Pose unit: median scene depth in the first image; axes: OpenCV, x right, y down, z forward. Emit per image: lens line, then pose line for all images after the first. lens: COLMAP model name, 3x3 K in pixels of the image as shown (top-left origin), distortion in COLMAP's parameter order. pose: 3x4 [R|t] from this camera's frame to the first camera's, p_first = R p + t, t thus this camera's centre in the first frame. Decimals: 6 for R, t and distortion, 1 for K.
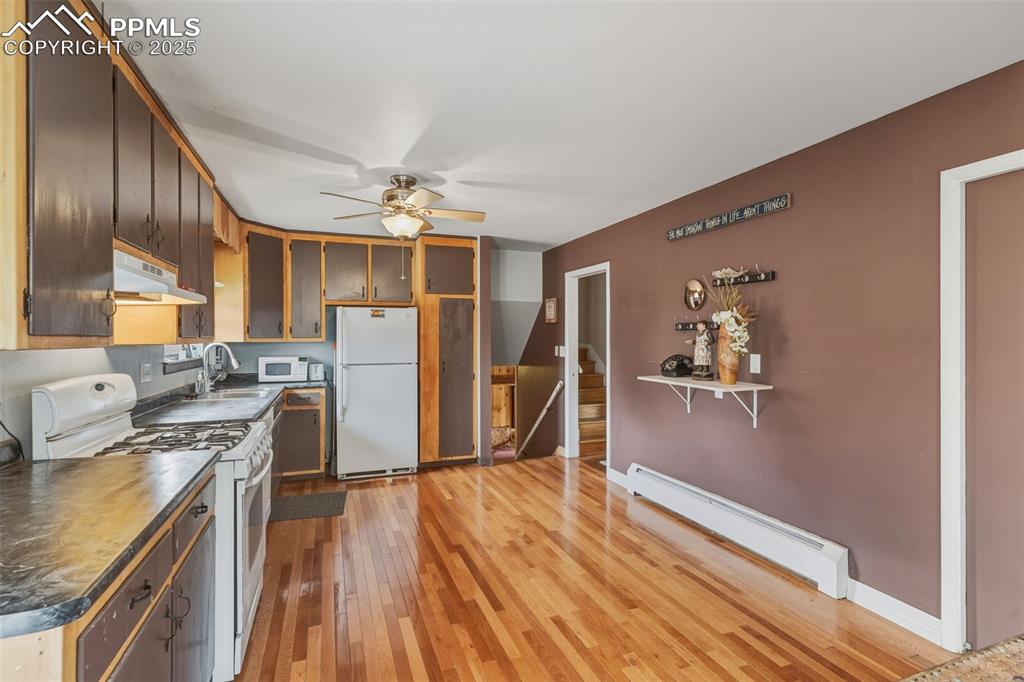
lens RADIAL K [[494.0, 0, 517.2], [0, 494.0, 337.5], [0, 0, 1]] dist [0.005037, 0.000300]
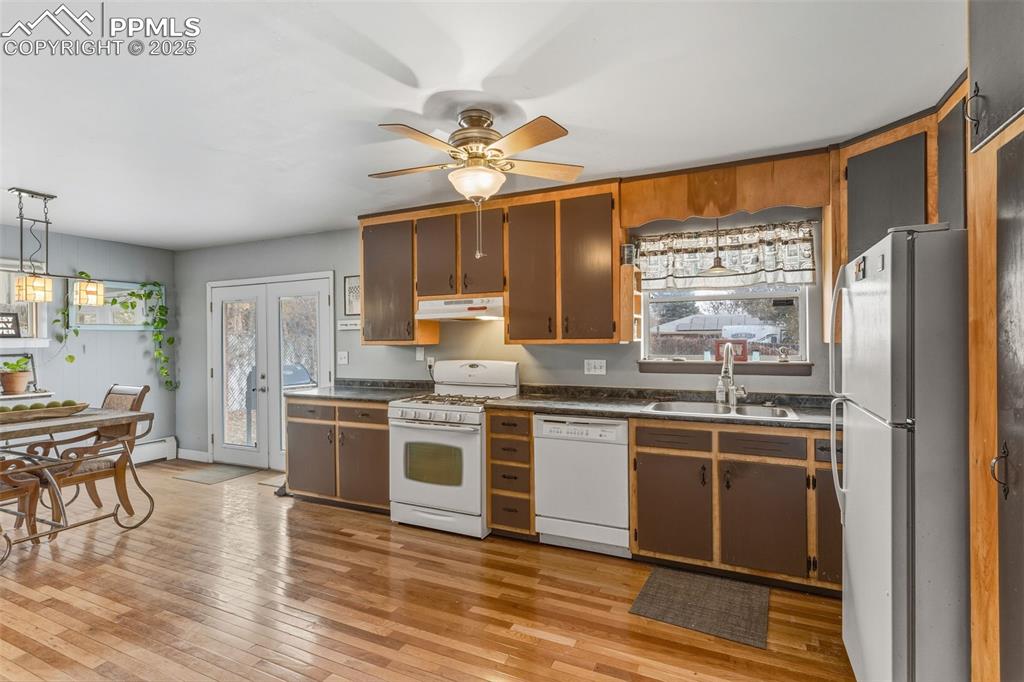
lens RADIAL K [[494.0, 0, 514.6], [0, 494.0, 339.4], [0, 0, 1]] dist [0.005037, 0.000300]
pose [[-0.720563, 0.008910, -0.693332, 0.216932], [0.012149, 0.999926, 0.000224, -0.000459], [0.693283, -0.008262, -0.720619, 1.482911]]
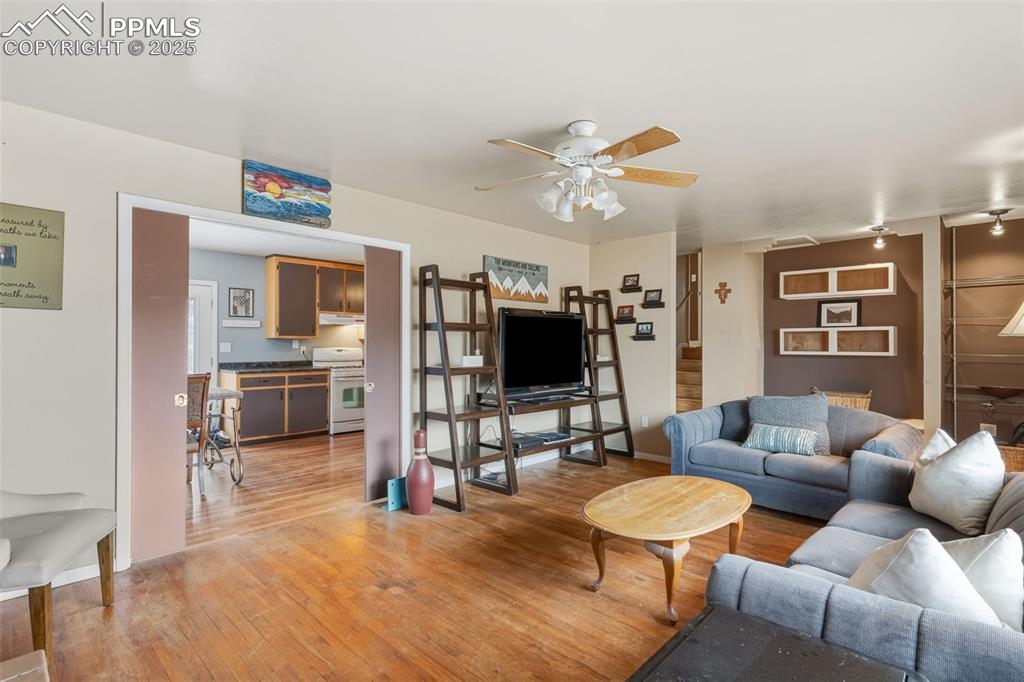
lens RADIAL K [[494.0, 0, 511.7], [0, 494.0, 341.3], [0, 0, 1]] dist [0.005037, 0.000300]
pose [[0.424071, -0.001430, -0.905628, 1.710221], [0.000148, 0.999999, -0.001509, 0.023988], [0.905629, 0.000505, 0.424071, 0.367427]]
